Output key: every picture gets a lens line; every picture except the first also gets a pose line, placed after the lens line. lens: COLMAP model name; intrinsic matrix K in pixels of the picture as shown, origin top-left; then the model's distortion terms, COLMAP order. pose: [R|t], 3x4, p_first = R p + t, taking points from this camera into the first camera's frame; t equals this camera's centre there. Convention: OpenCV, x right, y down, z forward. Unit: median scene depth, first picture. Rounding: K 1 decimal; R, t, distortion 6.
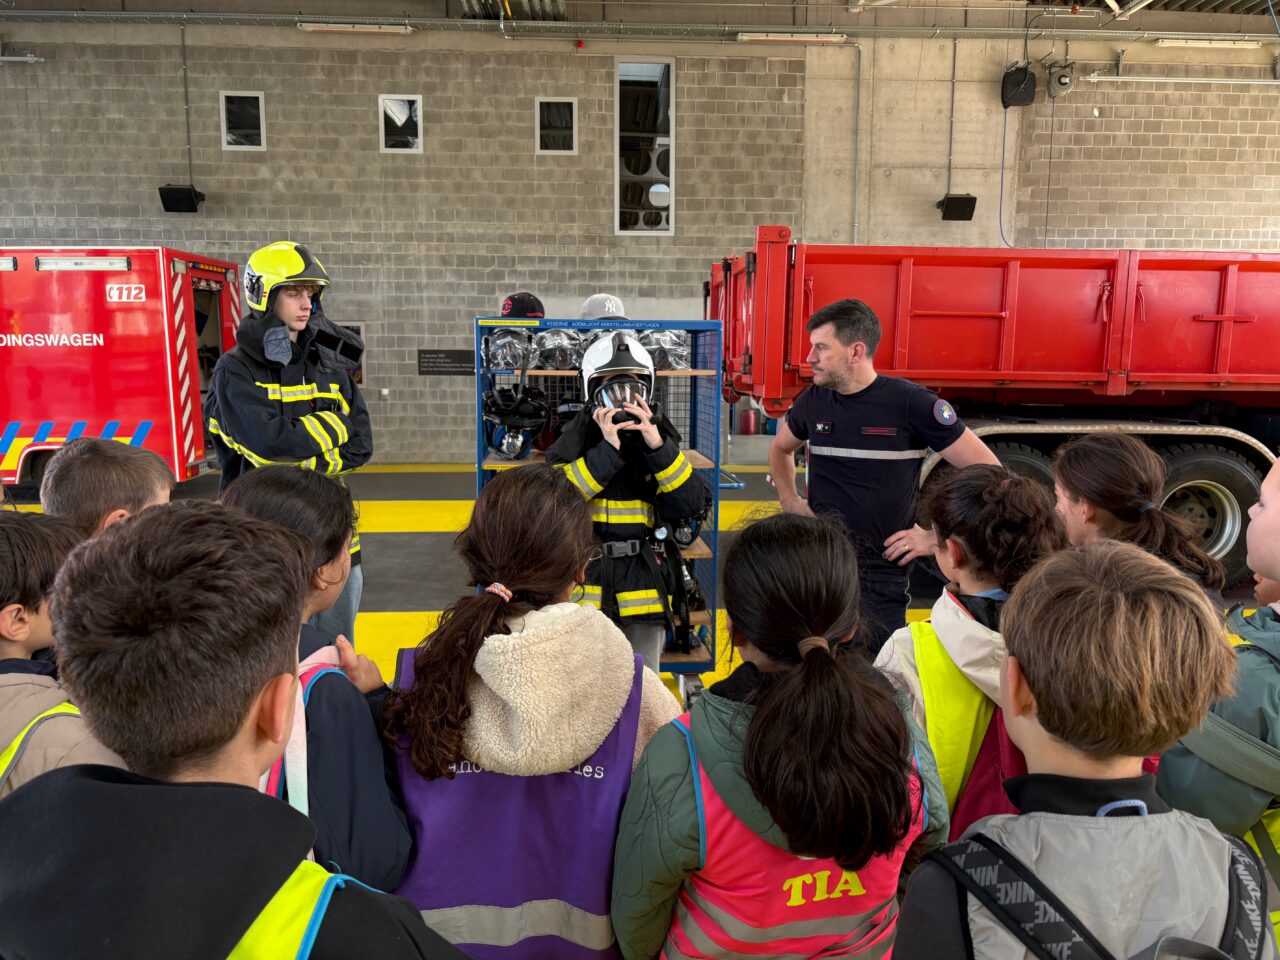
lens RADIAL K [[953.2, 0, 648.5], [0, 953.2, 477.1], [0, 0, 1]] dist [0.006567, -0.001776]
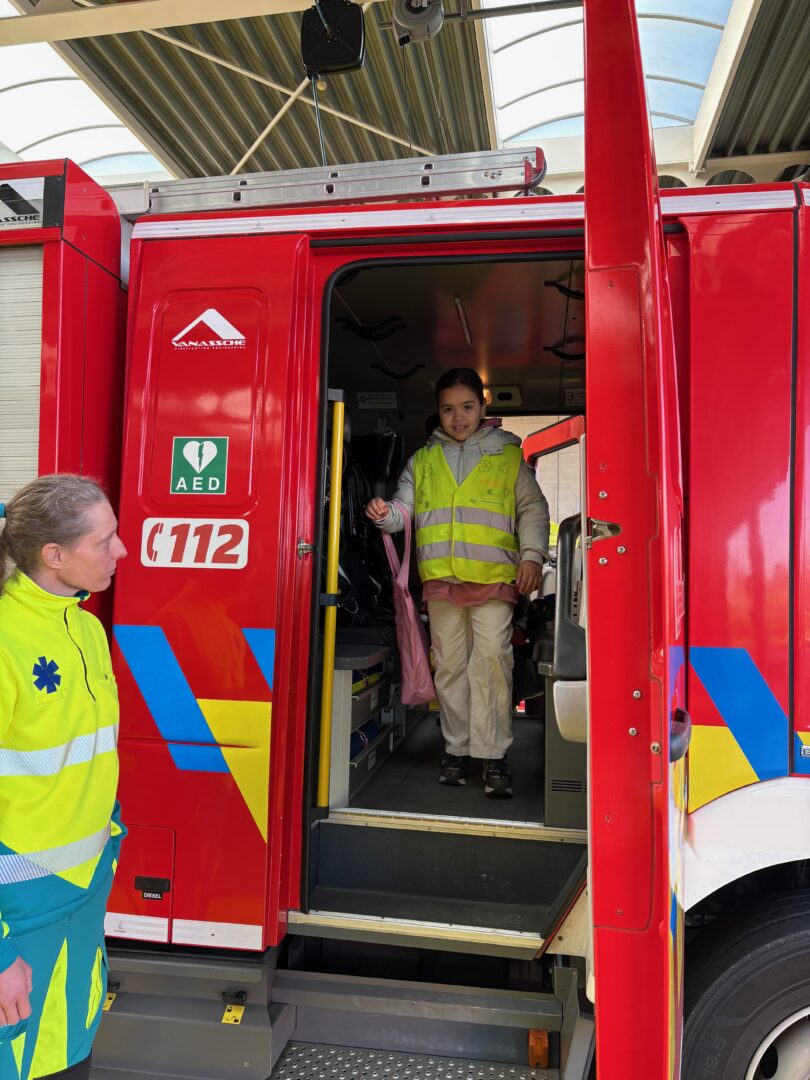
lens RADIAL K [[844.8, 0, 397.6], [0, 844.8, 542.7], [0, 0, 1]] dist [0.000836, -0.009734]
pose [[0.974871, 0.009871, -0.222551, -0.278531], [-0.048950, 0.984094, -0.170773, -0.098627], [0.217325, 0.177376, 0.959848, 0.494401]]
